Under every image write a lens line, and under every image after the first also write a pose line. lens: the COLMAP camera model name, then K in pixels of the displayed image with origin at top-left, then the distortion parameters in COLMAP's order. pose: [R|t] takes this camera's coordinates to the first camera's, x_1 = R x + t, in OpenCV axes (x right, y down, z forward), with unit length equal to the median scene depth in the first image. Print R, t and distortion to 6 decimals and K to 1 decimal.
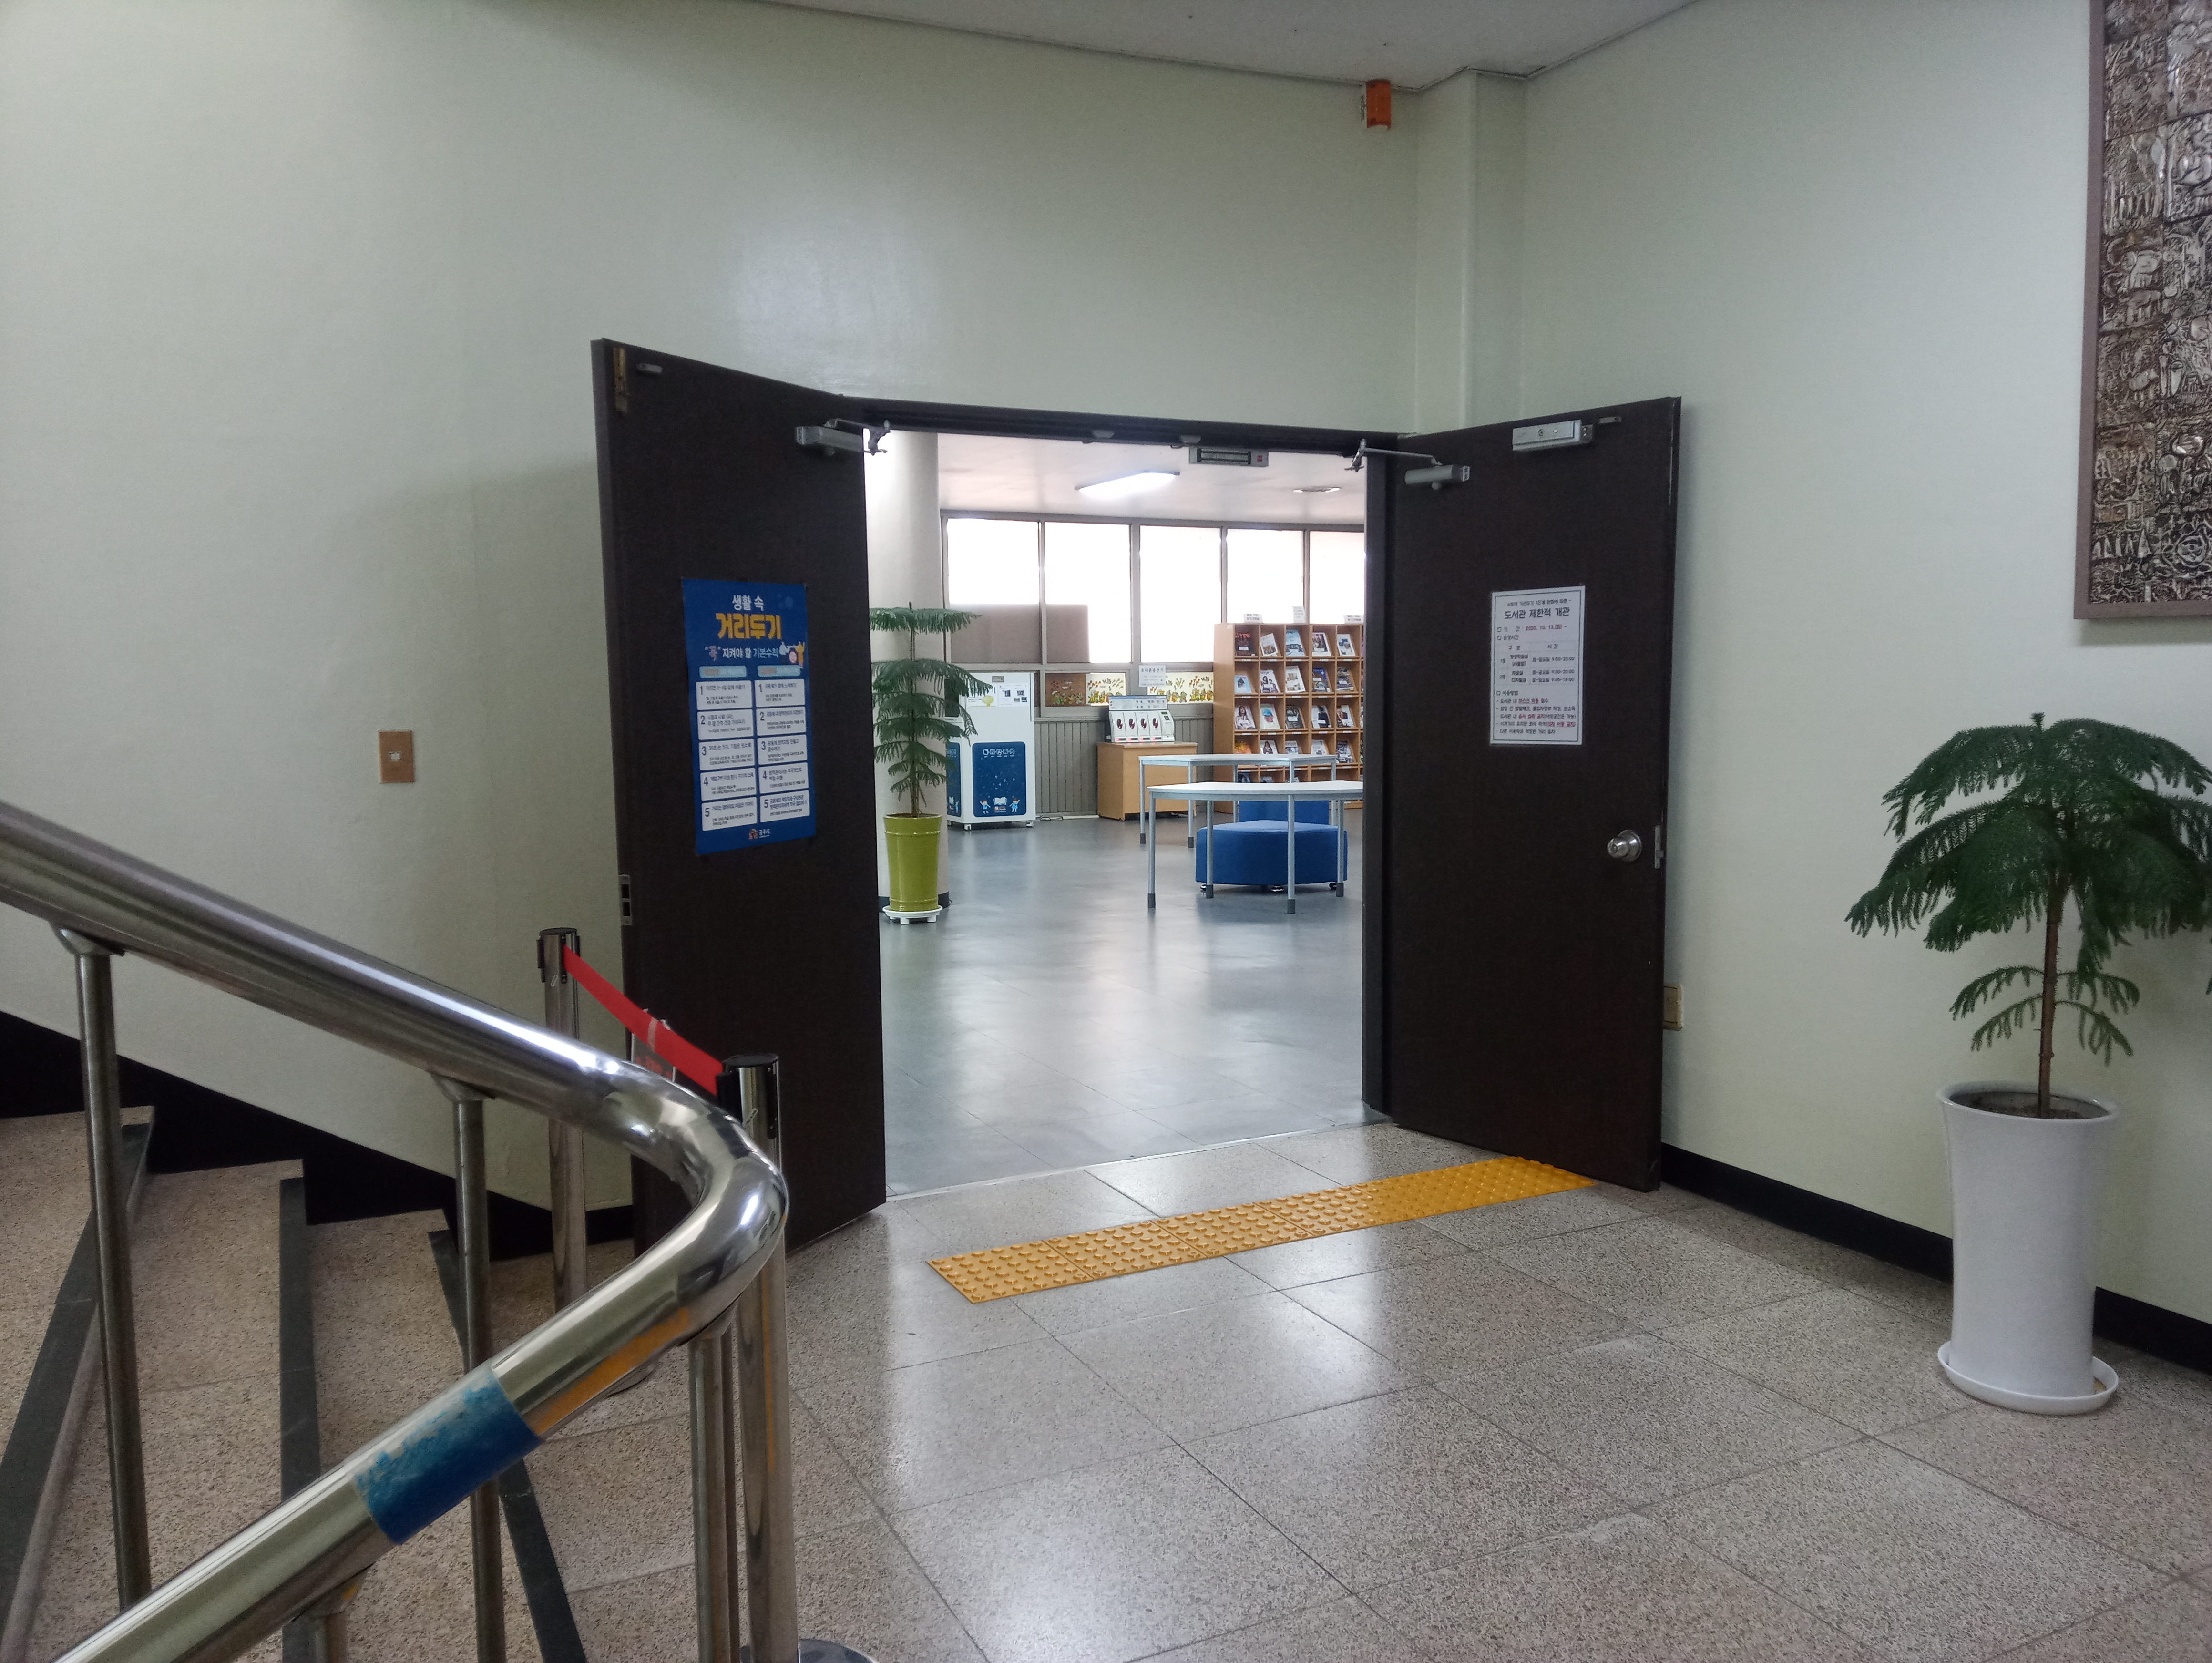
lens RADIAL K [[1658.4, 0, 1095.0], [0, 1658.4, 835.5], [0, 0, 1]] dist [0.053579, -0.000615]
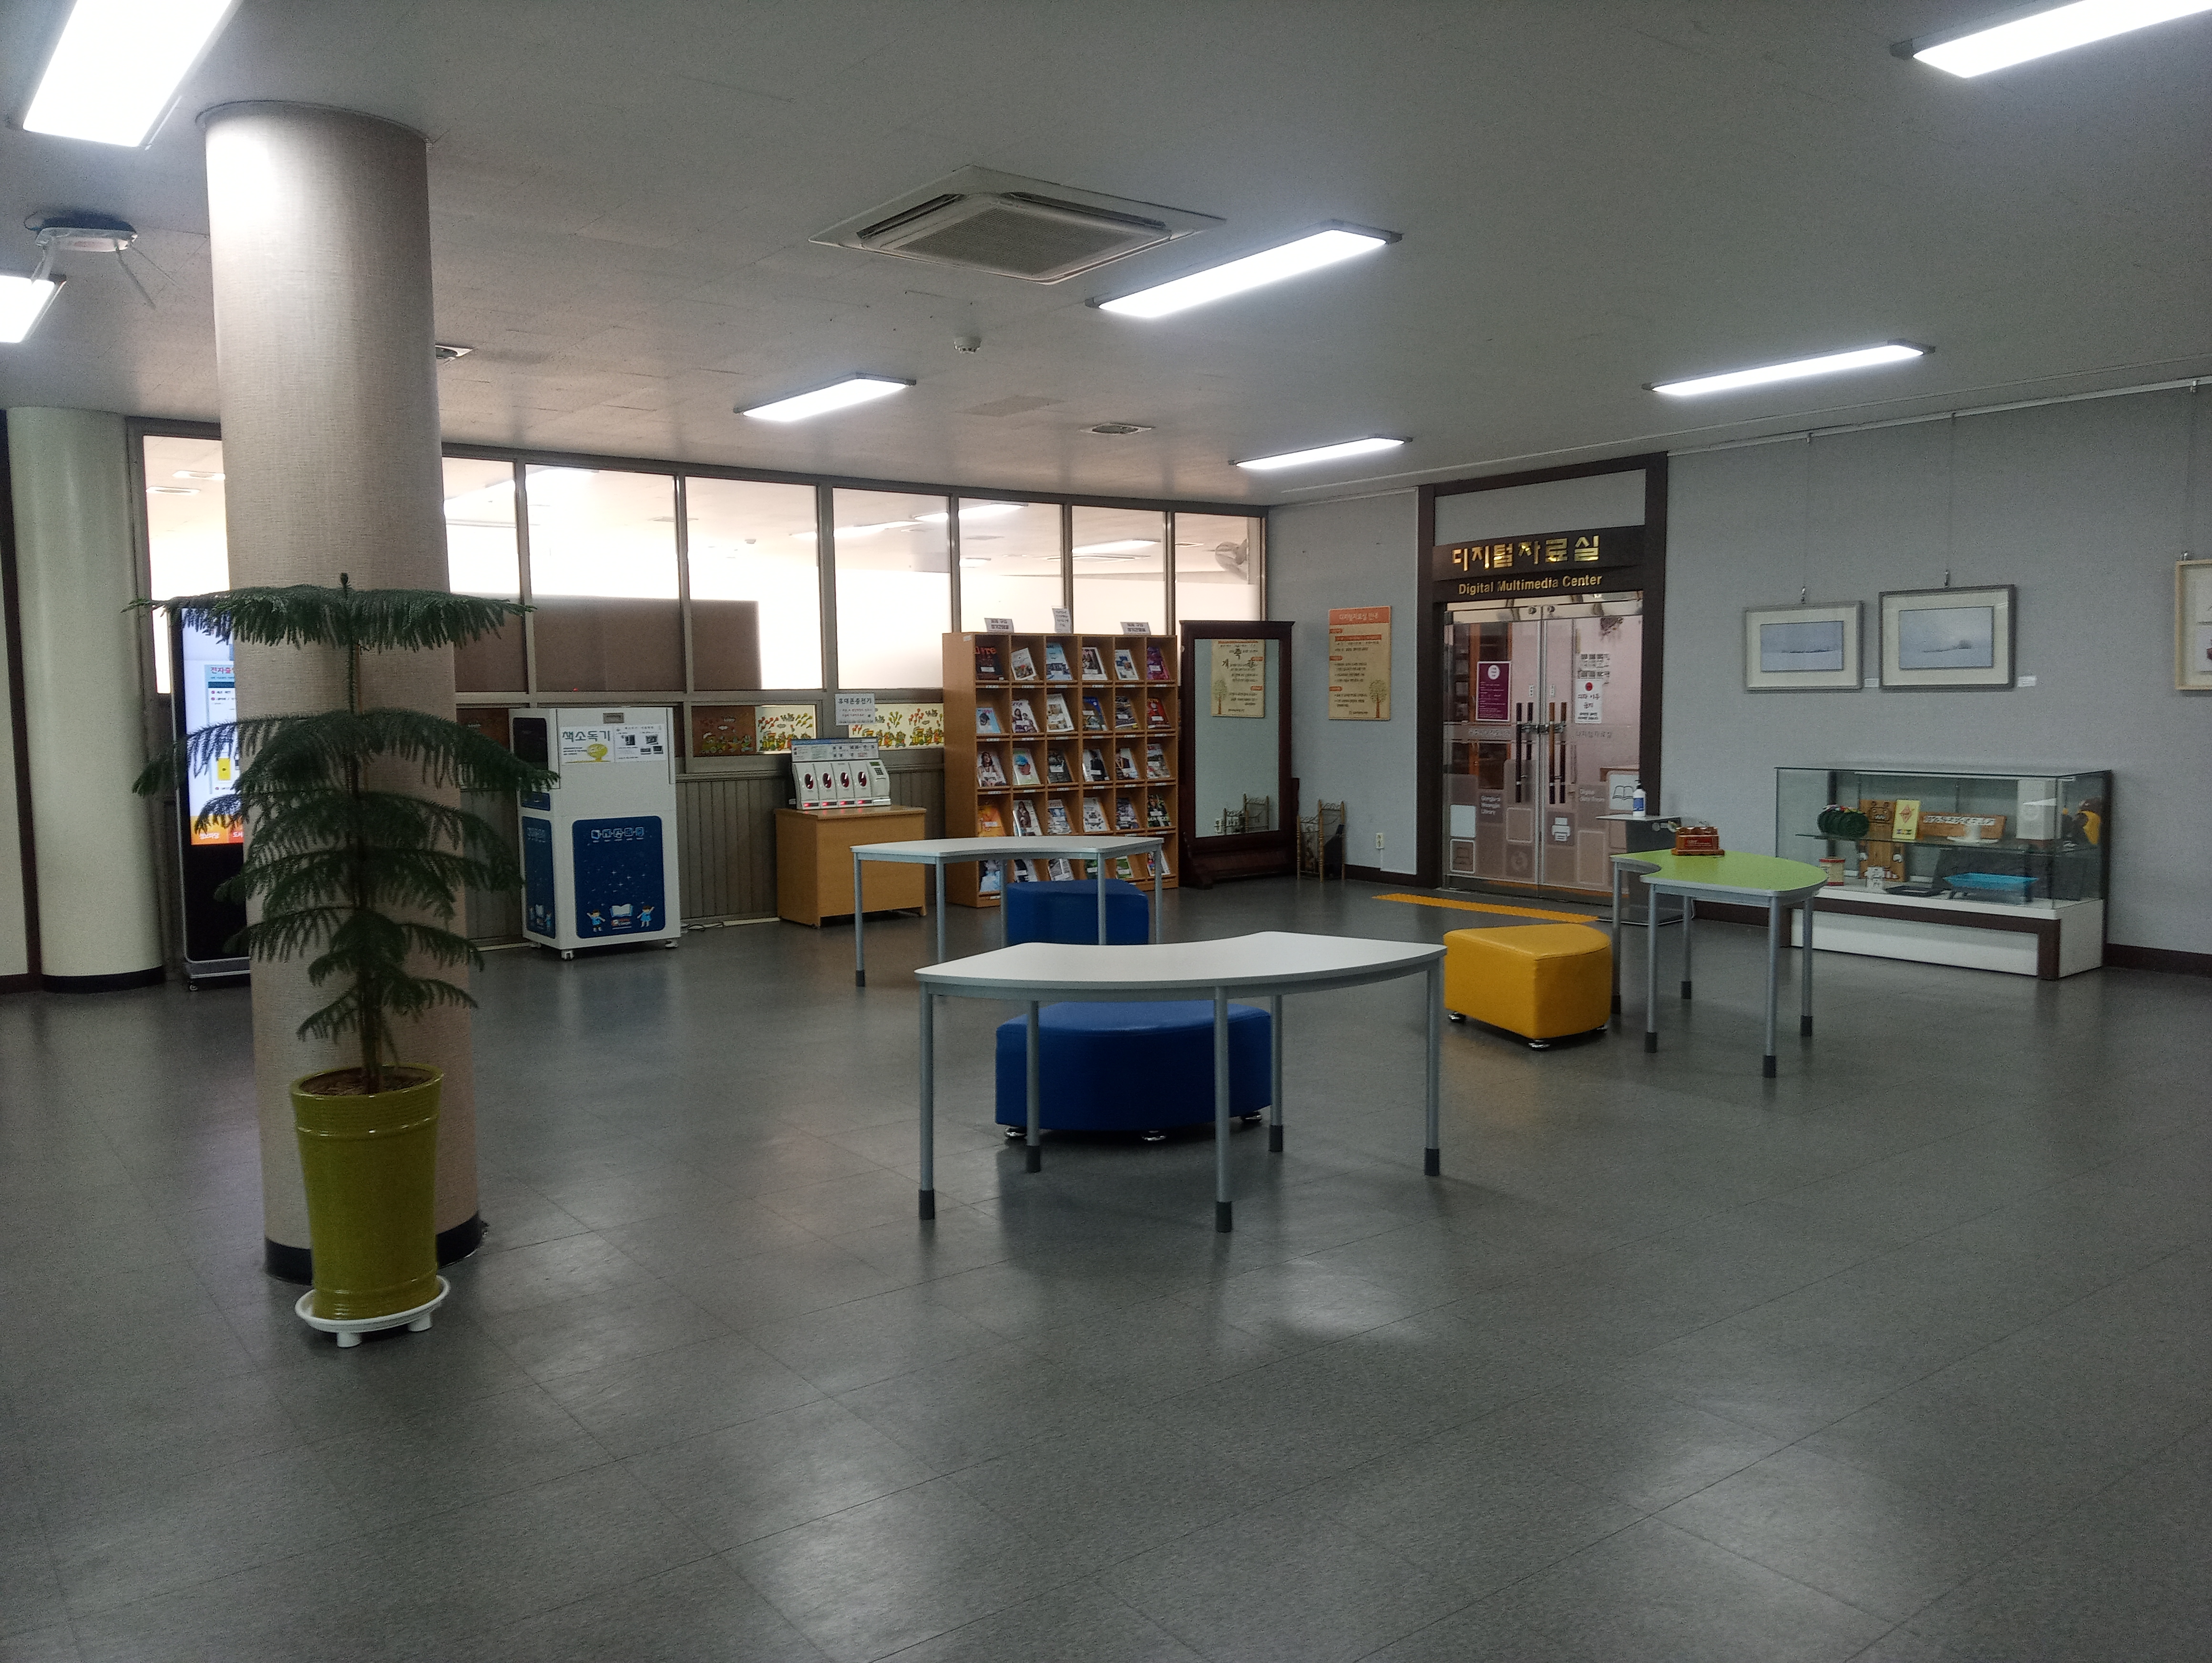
lens RADIAL K [[1658.4, 0, 1123.2], [0, 1658.4, 839.0], [0, 0, 1]] dist [0.053579, -0.000615]
pose [[0.975346, -0.019325, 0.219832, -0.009110], [0.020166, 0.999795, -0.001583, -0.039943], [-0.219757, 0.005977, 0.975536, 0.314812]]
